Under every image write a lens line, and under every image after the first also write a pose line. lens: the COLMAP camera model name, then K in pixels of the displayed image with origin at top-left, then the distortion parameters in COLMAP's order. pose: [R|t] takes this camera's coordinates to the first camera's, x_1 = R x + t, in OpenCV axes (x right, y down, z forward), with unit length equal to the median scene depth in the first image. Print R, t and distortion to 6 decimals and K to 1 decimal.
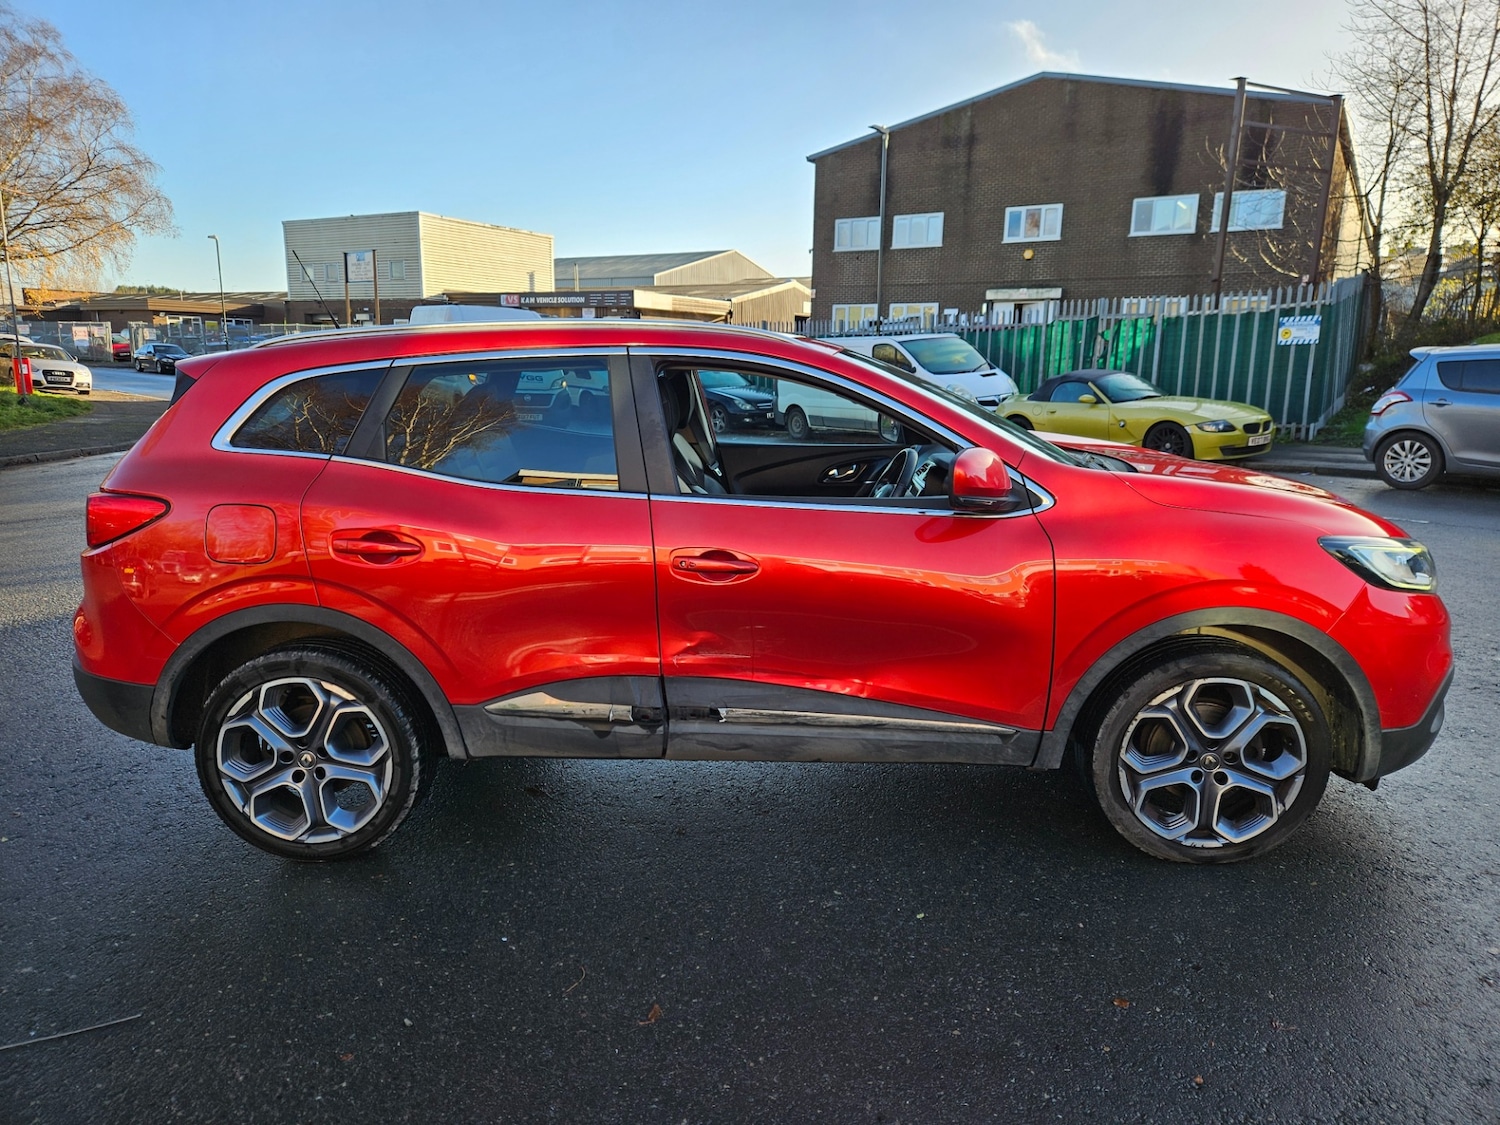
lens RADIAL K [[998.9, 0, 751.7], [0, 998.9, 556.4], [0, 0, 1]] dist [0.064536, -0.050064]
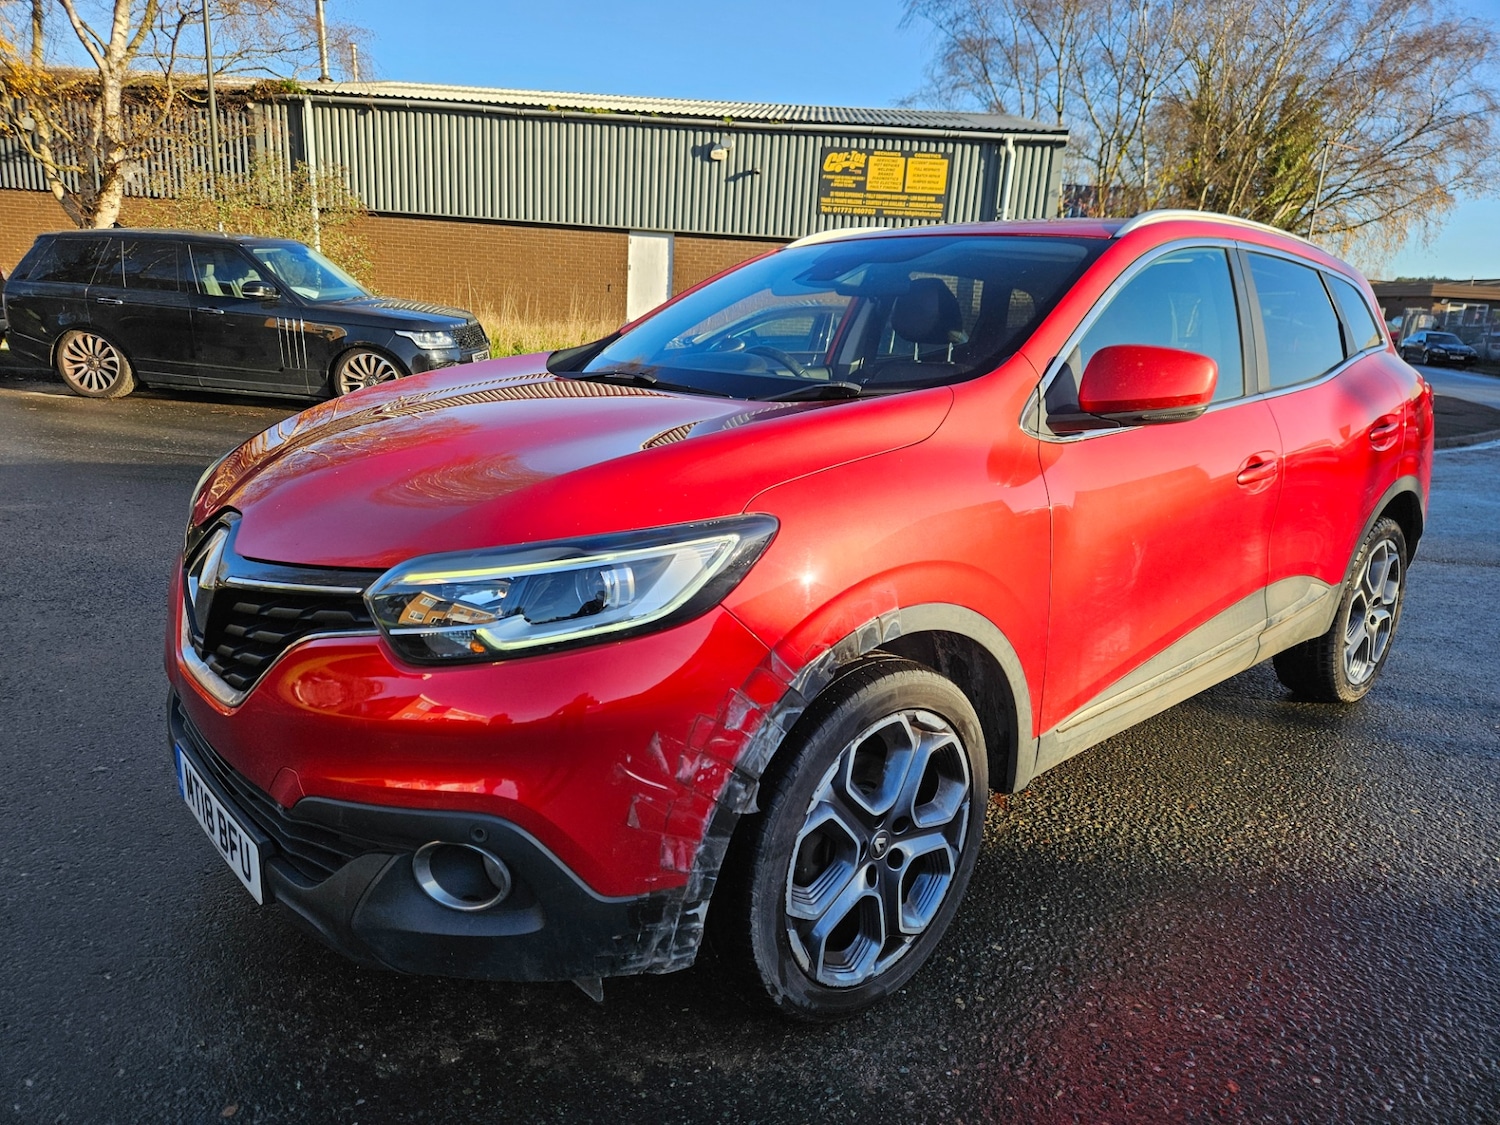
lens RADIAL K [[998.9, 0, 736.2], [0, 998.9, 560.7], [0, 0, 1]] dist [0.064536, -0.050064]
pose [[0.452562, 0.229686, -0.861645, -0.839561], [-0.219539, 0.965216, 0.141986, -0.146431], [0.864286, 0.124907, 0.487245, 1.145165]]
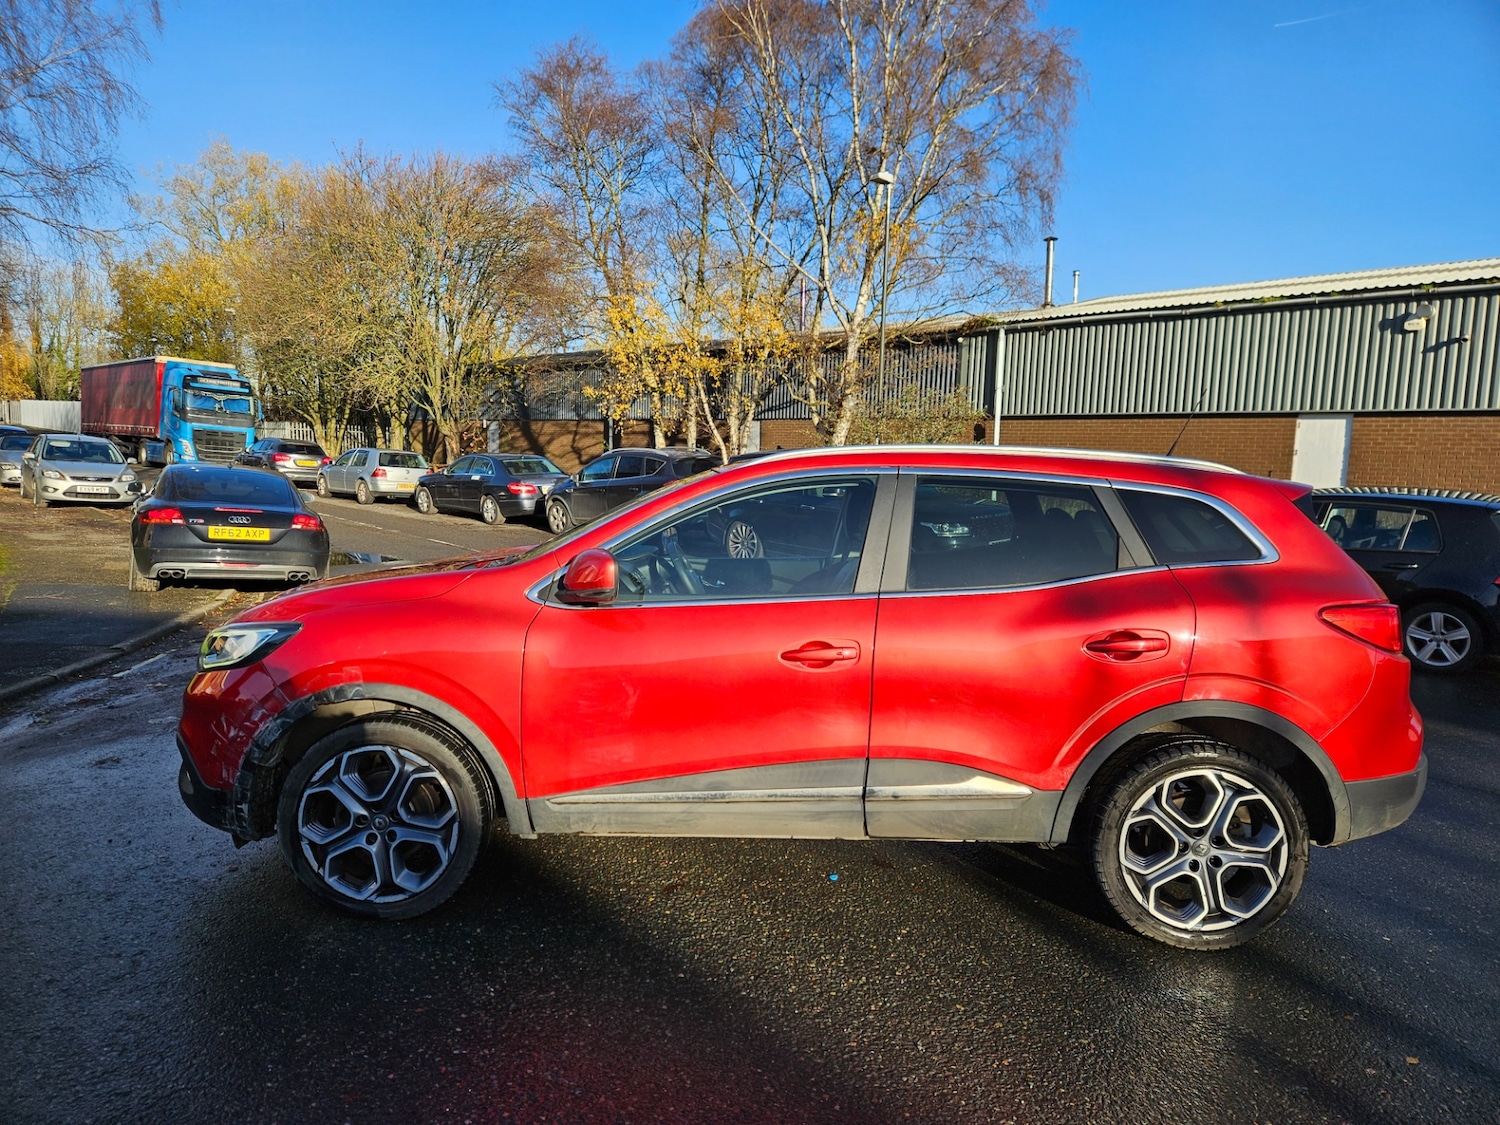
lens RADIAL K [[998.9, 0, 755.3], [0, 998.9, 588.6], [0, 0, 1]] dist [0.064536, -0.050064]
pose [[-0.276660, 0.102282, -0.955509, -0.353628], [-0.216452, 0.962135, 0.165664, -0.442165], [0.936273, 0.252654, -0.244046, 2.203439]]
